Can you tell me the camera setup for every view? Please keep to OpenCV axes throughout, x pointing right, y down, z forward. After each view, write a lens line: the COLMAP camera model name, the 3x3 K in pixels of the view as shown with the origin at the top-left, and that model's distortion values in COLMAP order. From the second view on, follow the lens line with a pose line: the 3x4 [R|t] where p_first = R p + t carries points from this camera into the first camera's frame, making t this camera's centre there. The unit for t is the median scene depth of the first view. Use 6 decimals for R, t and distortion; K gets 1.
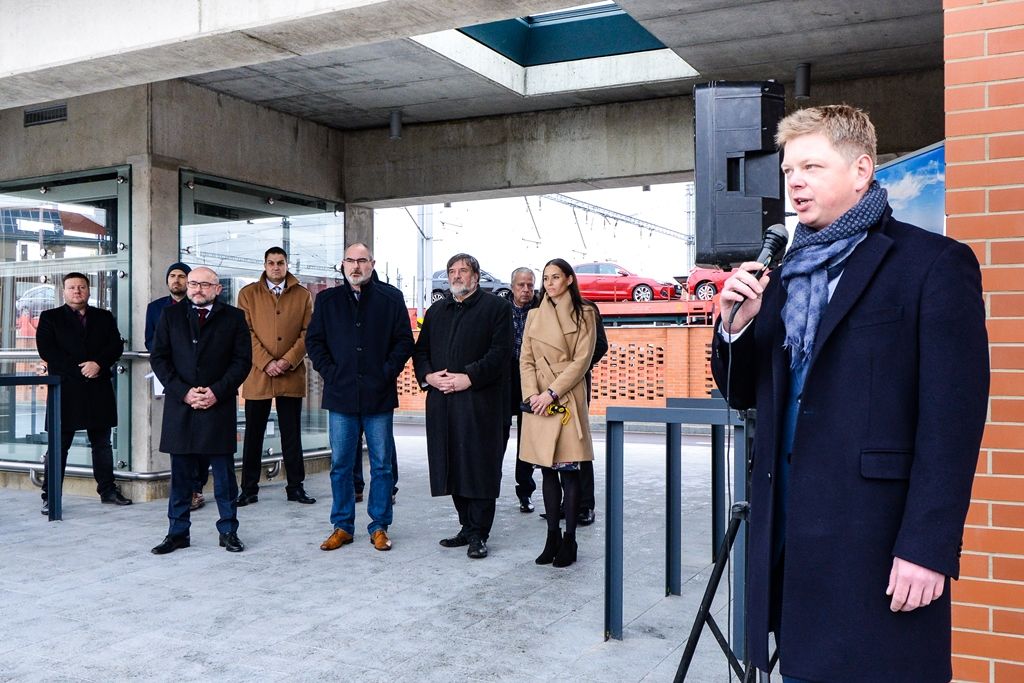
lens RADIAL K [[972.5, 0, 496.7], [0, 972.5, 342.0], [0, 0, 1]] dist [-0.042542, 0.000090]
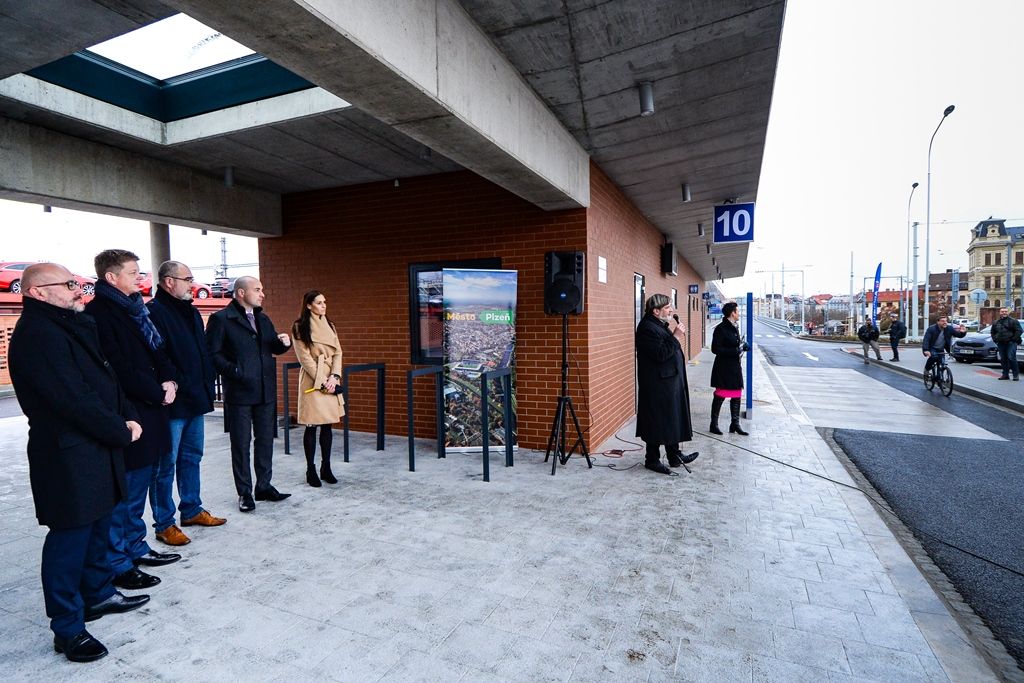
lens RADIAL K [[527.2, 0, 513.2], [0, 527.2, 329.6], [0, 0, 1]] dist [-0.000892, -0.000411]
pose [[-0.093655, -0.026305, 0.995257, -0.582848], [0.007442, 0.999604, 0.027121, -0.033045], [-0.995577, 0.009946, -0.093422, 0.585869]]
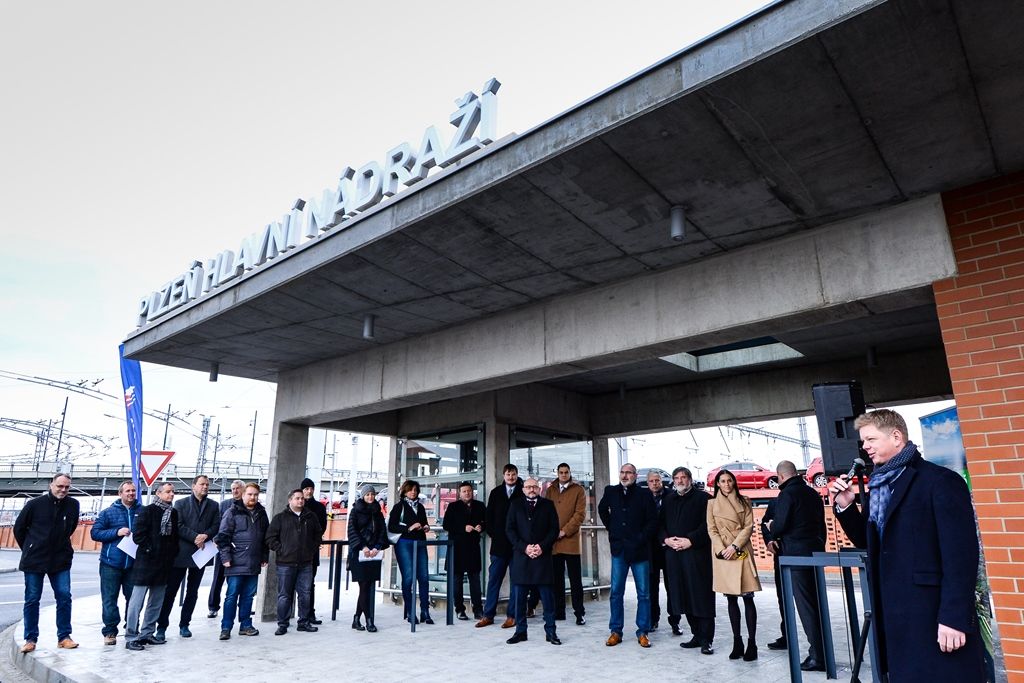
lens RADIAL K [[638.1, 0, 512.0], [0, 638.1, 341.5], [0, 0, 1]] dist [0.002833, -0.001800]
pose [[0.972910, -0.071254, -0.219931, -0.044515], [0.009388, 0.962710, -0.270371, 0.000504], [0.230995, 0.260982, 0.937299, -0.187503]]
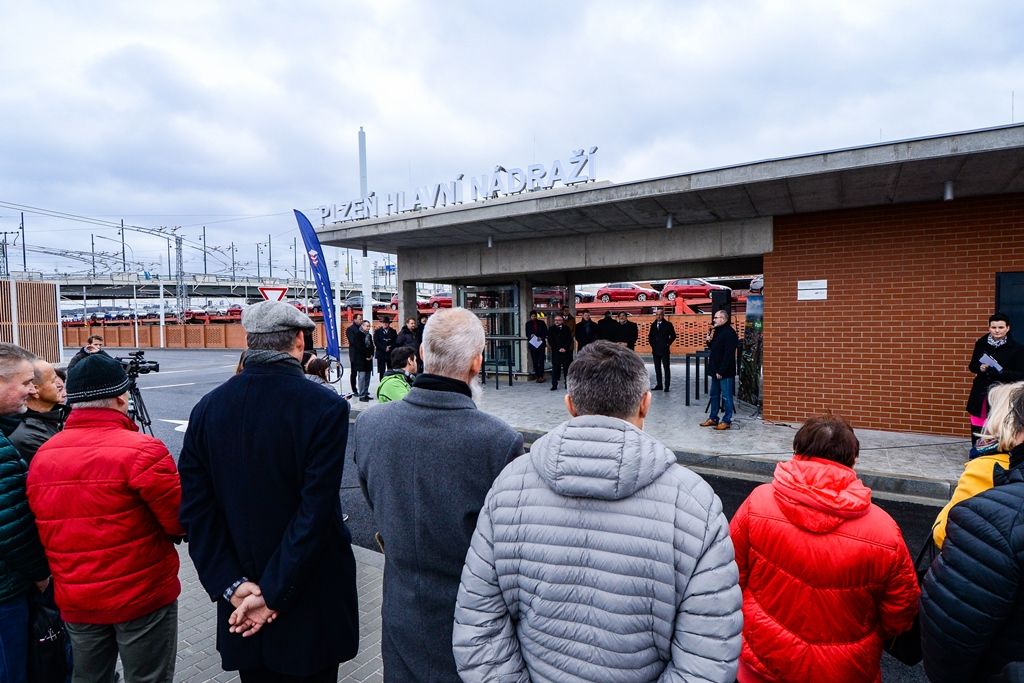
lens RADIAL K [[527.2, 0, 513.2], [0, 527.2, 329.6], [0, 0, 1]] dist [-0.000892, -0.000411]
pose [[0.998089, -0.009173, -0.061107, -0.290444], [0.010729, 0.999625, 0.025182, -0.062594], [0.060853, -0.025790, 0.997813, -0.797443]]
